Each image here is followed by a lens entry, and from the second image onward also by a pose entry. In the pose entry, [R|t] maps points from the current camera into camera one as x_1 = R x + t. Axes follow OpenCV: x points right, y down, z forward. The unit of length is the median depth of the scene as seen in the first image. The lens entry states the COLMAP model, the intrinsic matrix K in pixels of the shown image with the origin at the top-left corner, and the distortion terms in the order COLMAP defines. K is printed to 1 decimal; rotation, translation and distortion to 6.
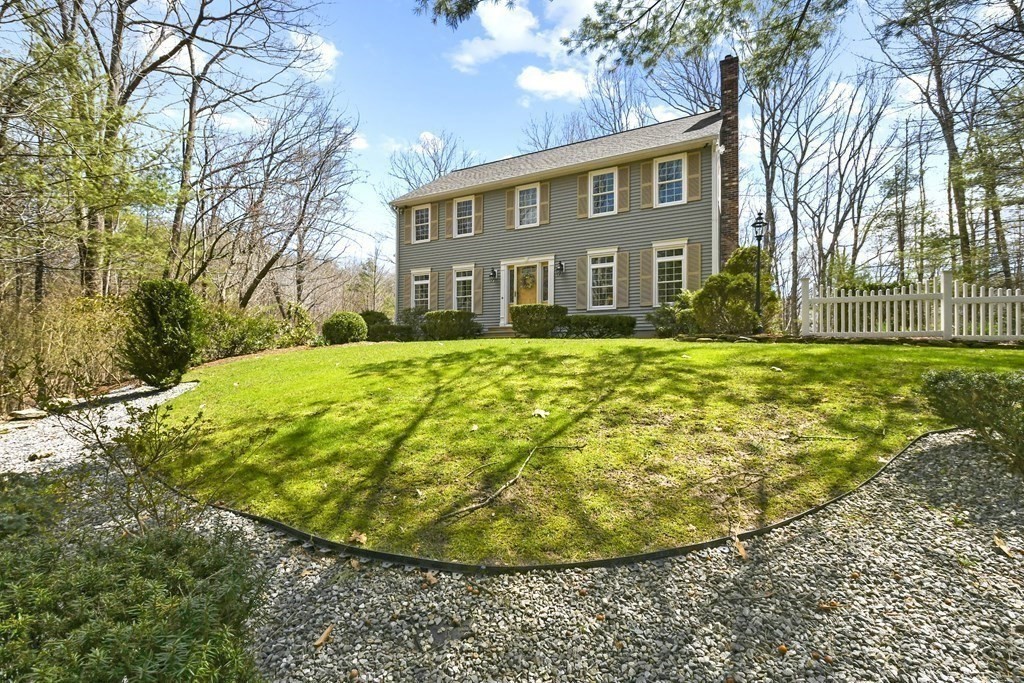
lens RADIAL K [[447.6, 0, 505.9], [0, 447.6, 353.5], [0, 0, 1]] dist [0.037059, -0.028226]
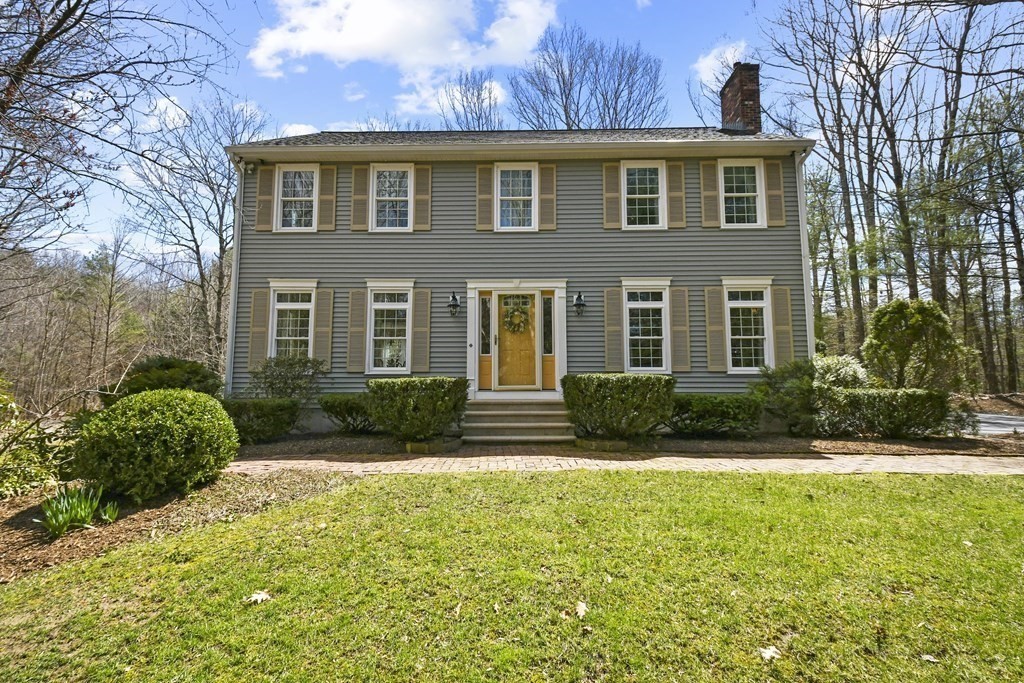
lens RADIAL K [[447.6, 0, 505.9], [0, 447.6, 353.5], [0, 0, 1]] dist [0.037059, -0.028226]
pose [[0.892109, 0.037239, 0.450283, -0.232973], [0.000130, 0.996576, -0.082676, -0.069336], [-0.451821, 0.073815, 0.889050, 0.491743]]
